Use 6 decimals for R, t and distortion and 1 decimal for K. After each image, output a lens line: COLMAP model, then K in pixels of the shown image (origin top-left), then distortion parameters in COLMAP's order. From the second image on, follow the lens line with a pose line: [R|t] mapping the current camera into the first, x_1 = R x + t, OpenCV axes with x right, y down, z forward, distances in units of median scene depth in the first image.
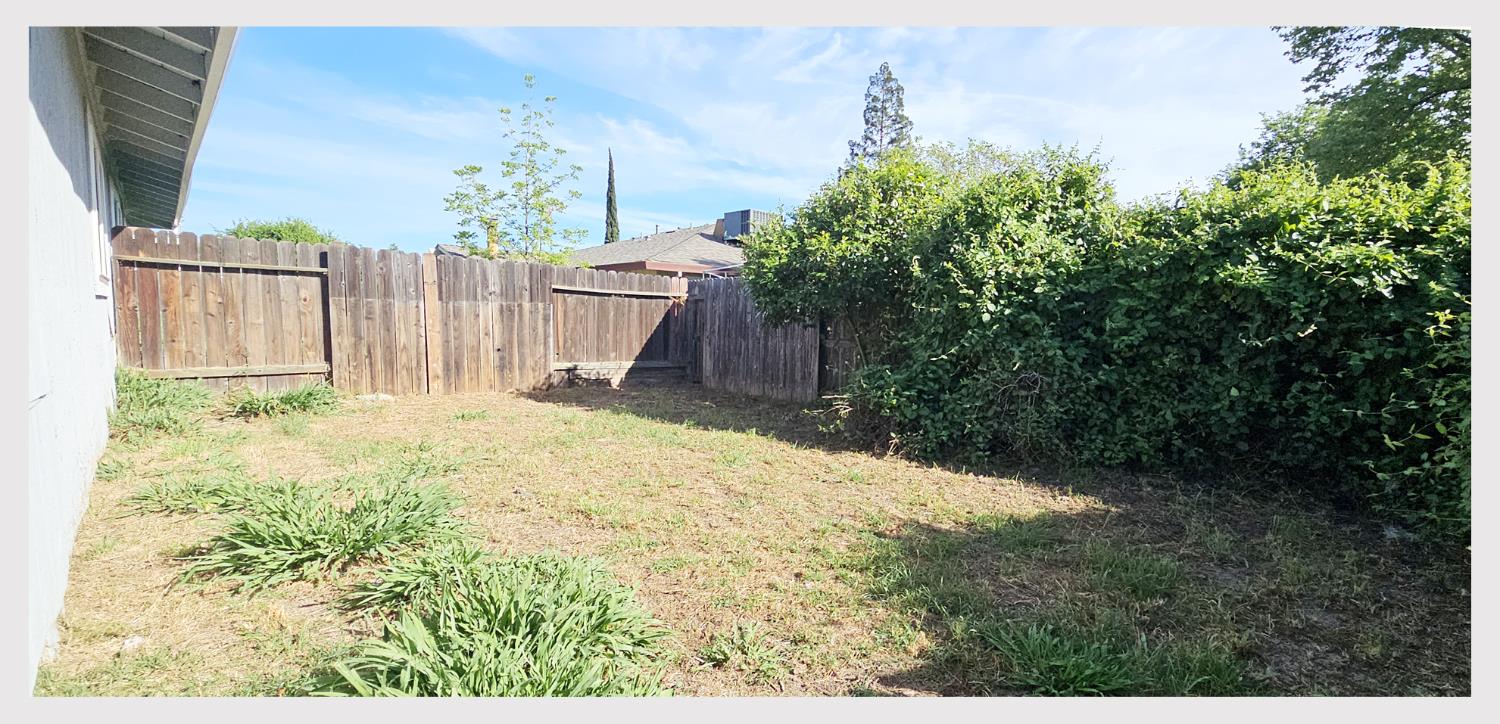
lens RADIAL K [[710.2, 0, 750.3], [0, 710.2, 411.1], [0, 0, 1]] dist [-0.001194, -0.000047]
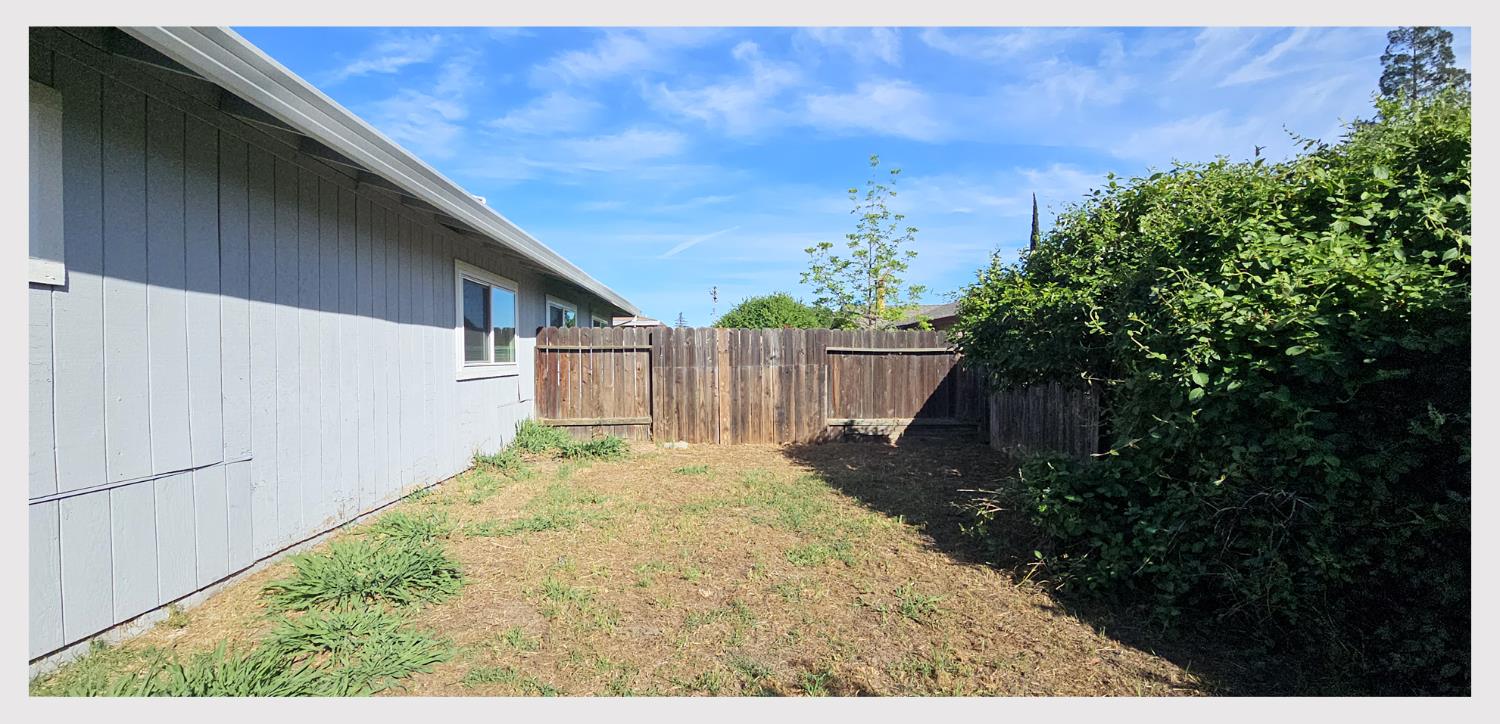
lens RADIAL K [[633.2, 0, 753.2], [0, 633.2, 385.5], [0, 0, 1]] dist [-0.000025, -0.000025]
pose [[0.750013, 0.002056, -0.661419, 0.287983], [-0.053799, 0.996871, -0.057906, -0.060245], [0.659231, 0.079014, 0.747777, 0.217635]]
